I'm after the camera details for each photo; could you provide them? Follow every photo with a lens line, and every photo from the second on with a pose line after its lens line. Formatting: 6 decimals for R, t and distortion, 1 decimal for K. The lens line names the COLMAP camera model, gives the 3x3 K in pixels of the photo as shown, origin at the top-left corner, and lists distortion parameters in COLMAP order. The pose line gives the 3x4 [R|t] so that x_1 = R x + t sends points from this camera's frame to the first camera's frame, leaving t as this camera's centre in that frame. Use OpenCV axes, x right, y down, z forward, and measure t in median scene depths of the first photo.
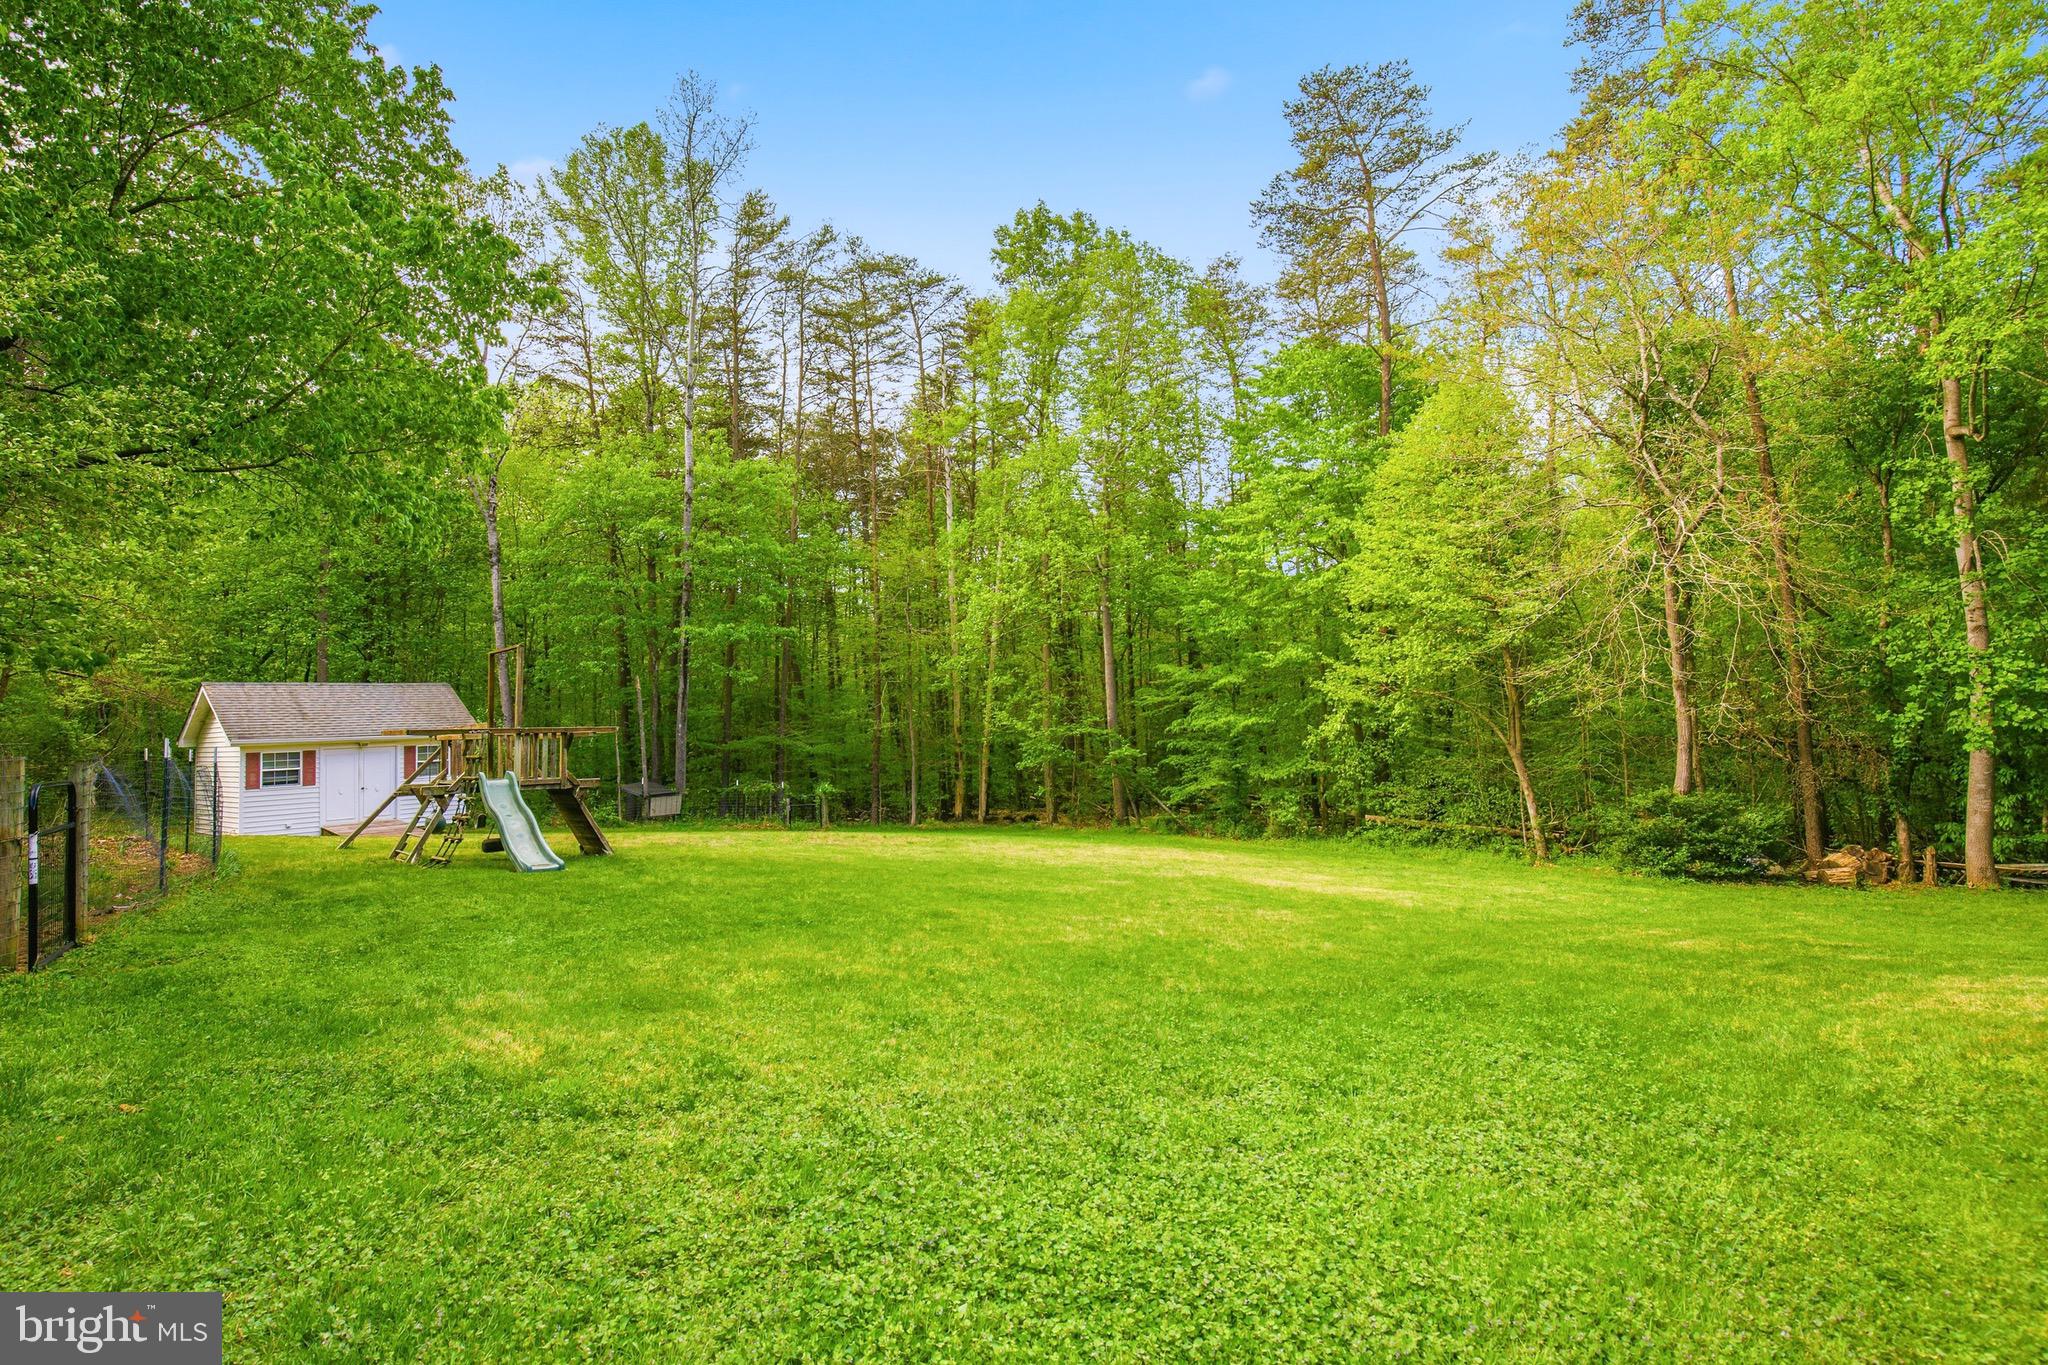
lens RADIAL K [[949.0, 0, 1051.2], [0, 949.0, 632.9], [0, 0, 1]] dist [-0.014361, 0.000140]
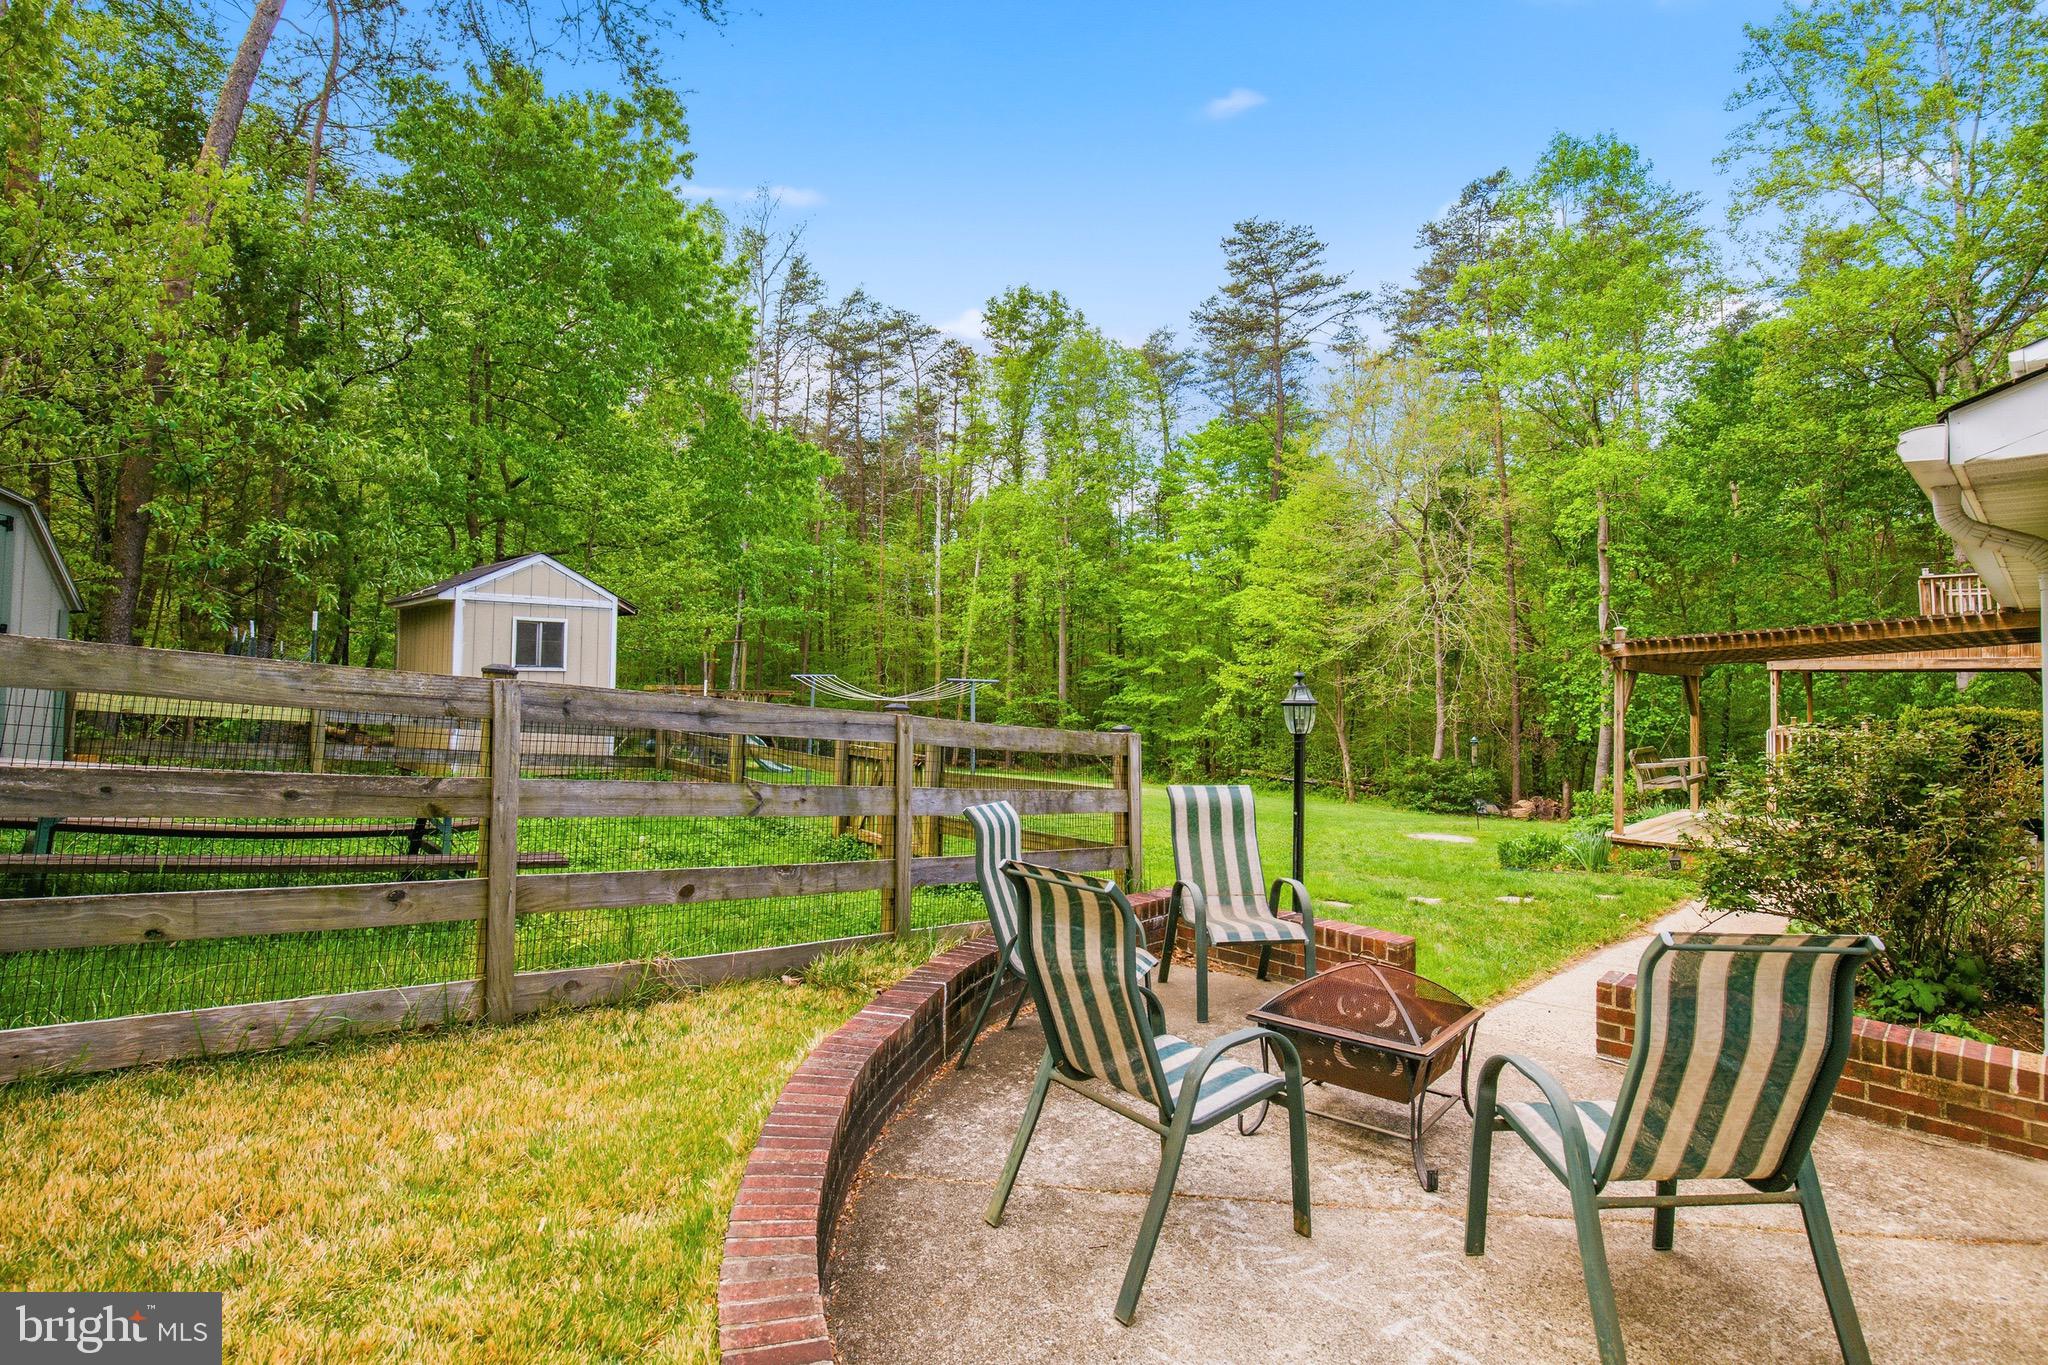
lens RADIAL K [[934.9, 0, 997.2], [0, 934.9, 703.3], [0, 0, 1]] dist [-0.042660, -0.000110]
pose [[0.998306, 0.041852, 0.040423, -0.087671], [-0.046273, 0.992231, 0.115481, -0.046568], [-0.035276, -0.117156, 0.992487, -0.341680]]
